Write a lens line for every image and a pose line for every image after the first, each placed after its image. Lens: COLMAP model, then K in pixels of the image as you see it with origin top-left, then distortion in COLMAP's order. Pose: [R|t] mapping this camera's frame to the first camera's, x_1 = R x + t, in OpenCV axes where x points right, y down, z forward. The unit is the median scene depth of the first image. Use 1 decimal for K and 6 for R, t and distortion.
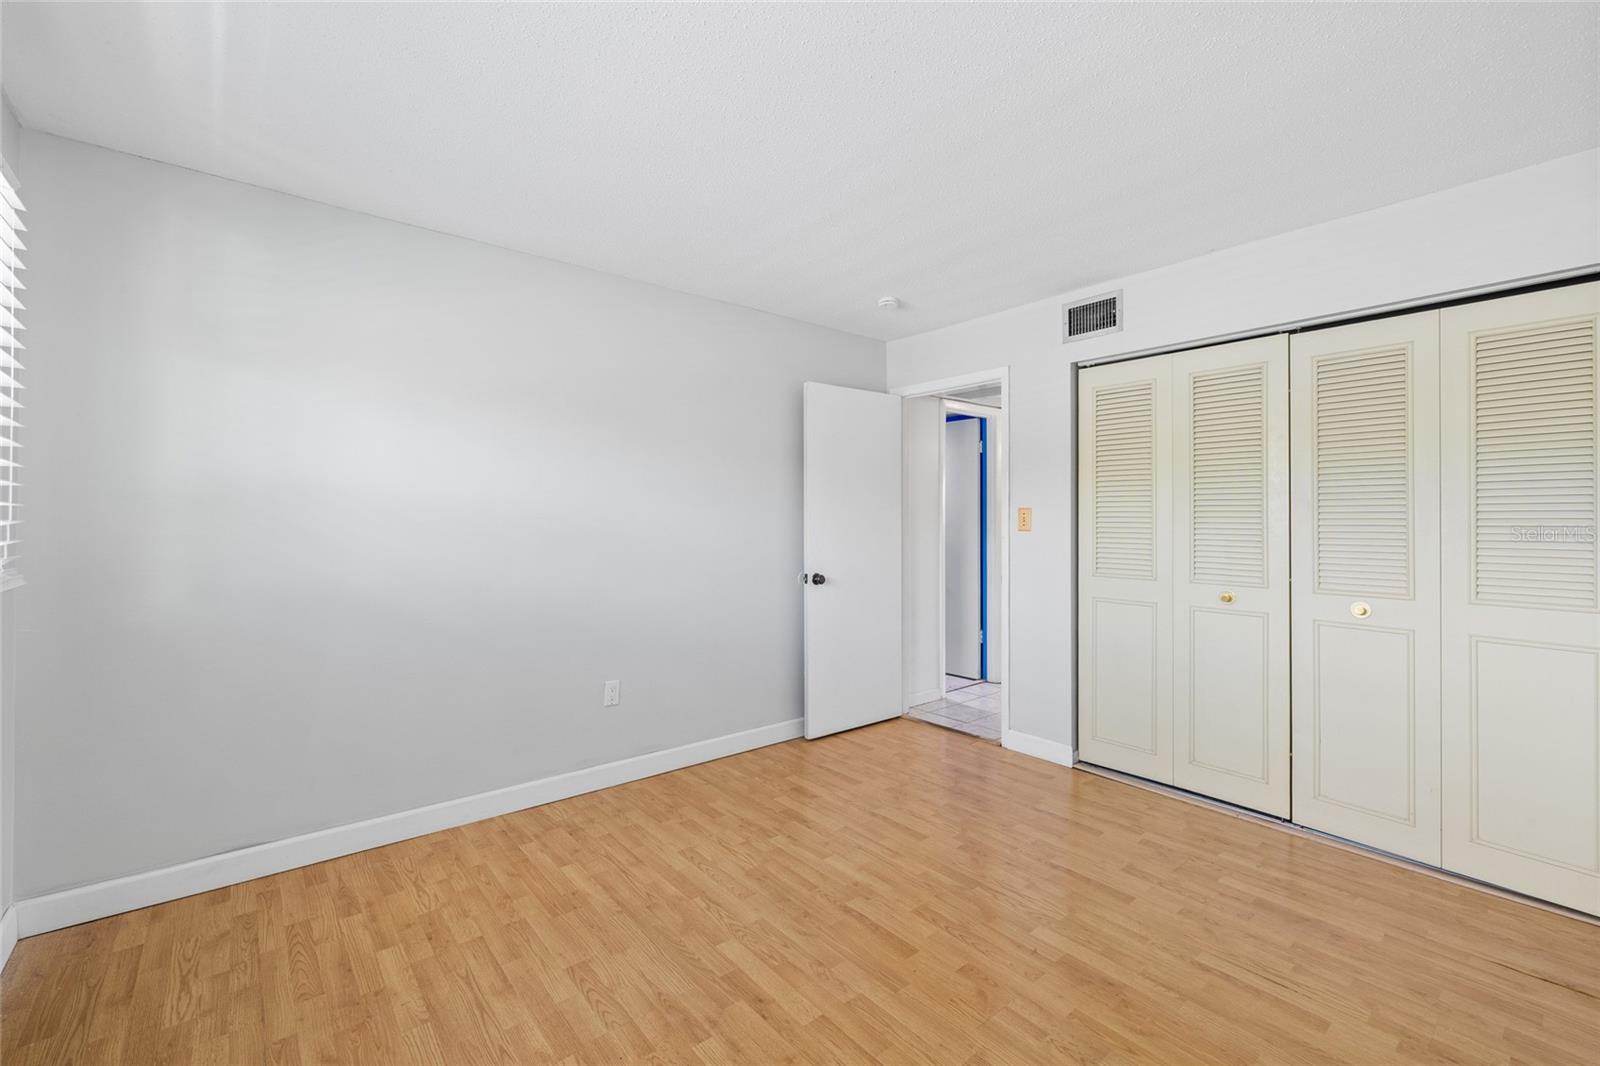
lens RADIAL K [[674.5, 0, 799.3], [0, 674.5, 525.1], [0, 0, 1]] dist [-0.006035, 0.001408]
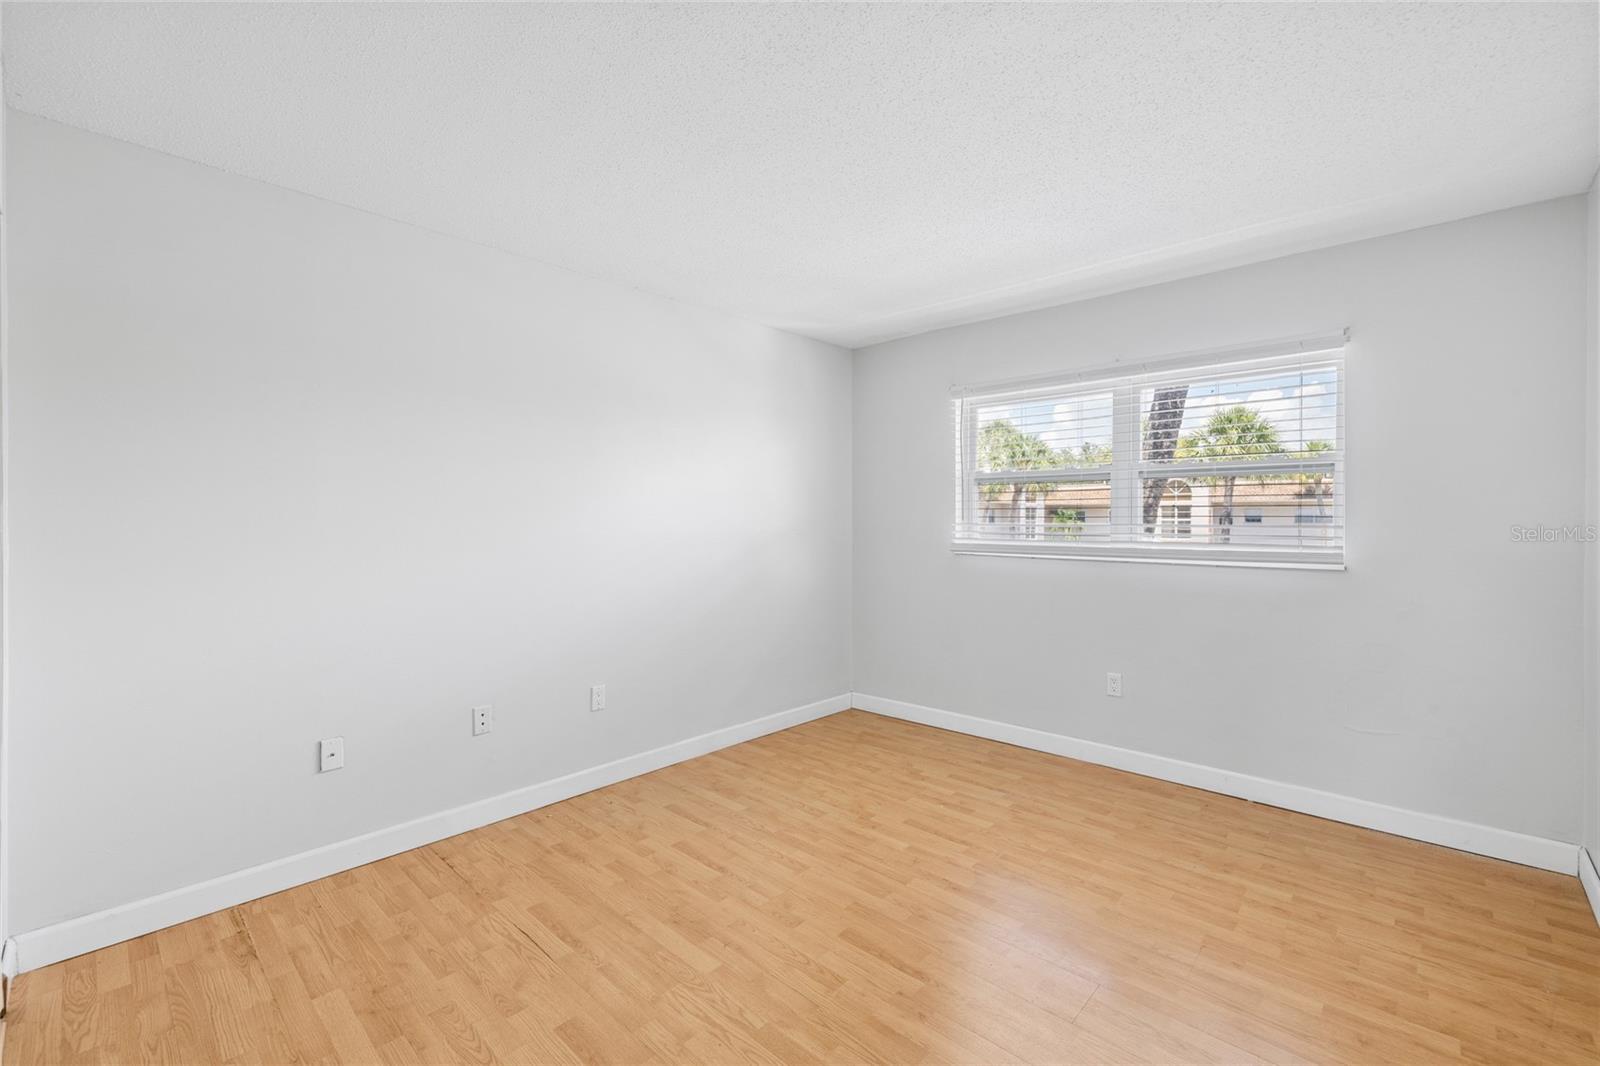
lens RADIAL K [[674.5, 0, 802.2], [0, 674.5, 548.4], [0, 0, 1]] dist [-0.006035, 0.001408]
pose [[-0.991858, 0.003792, -0.127294, 0.367334], [-0.001744, 0.999058, 0.043350, -0.017535], [0.127338, 0.043219, -0.990917, 2.026390]]
